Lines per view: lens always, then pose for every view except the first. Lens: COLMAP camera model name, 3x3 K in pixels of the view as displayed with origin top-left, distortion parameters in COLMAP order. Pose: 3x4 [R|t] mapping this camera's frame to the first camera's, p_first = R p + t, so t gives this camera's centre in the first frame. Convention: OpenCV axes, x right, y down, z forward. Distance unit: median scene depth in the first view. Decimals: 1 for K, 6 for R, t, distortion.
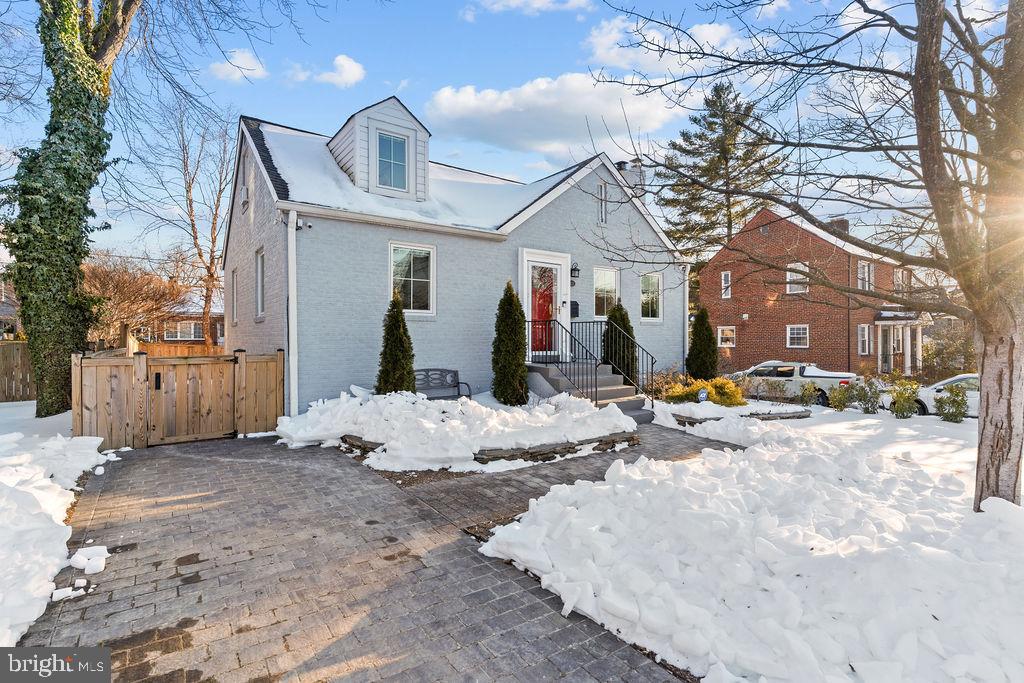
lens RADIAL K [[491.0, 0, 512.0], [0, 491.0, 341.5], [0, 0, 1]] dist [0.014208, -0.000315]
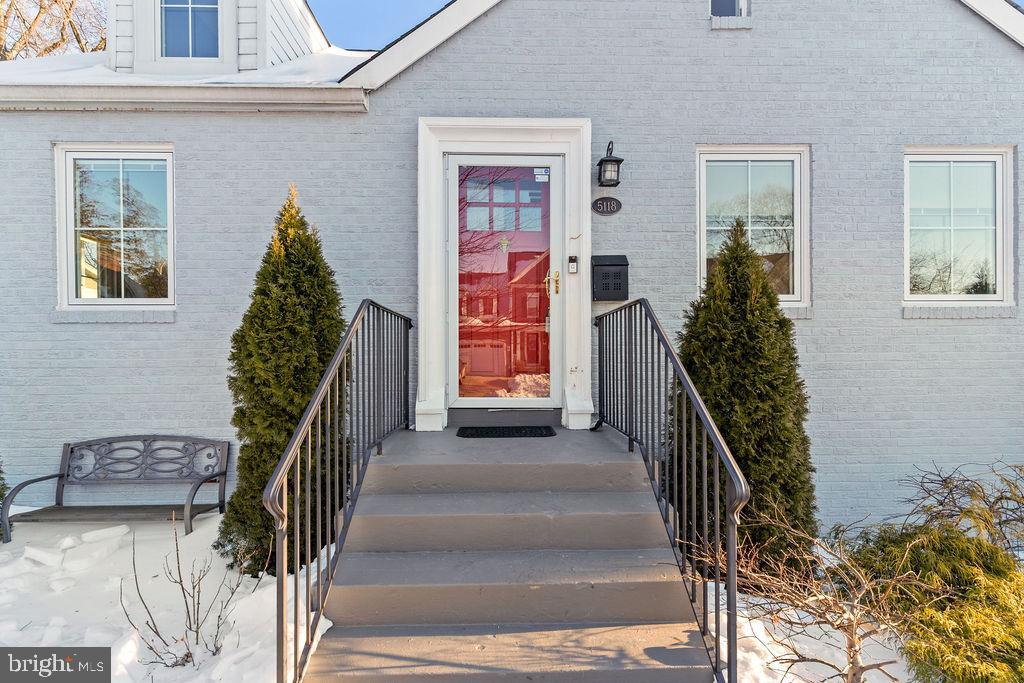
lens RADIAL K [[491.0, 0, 512.0], [0, 491.0, 341.5], [0, 0, 1]] dist [0.014208, -0.000315]
pose [[0.810720, -0.007734, -0.585382, 0.286357], [-0.003287, 0.999837, -0.017761, -0.016073], [0.585424, 0.016323, 0.810563, 0.721362]]
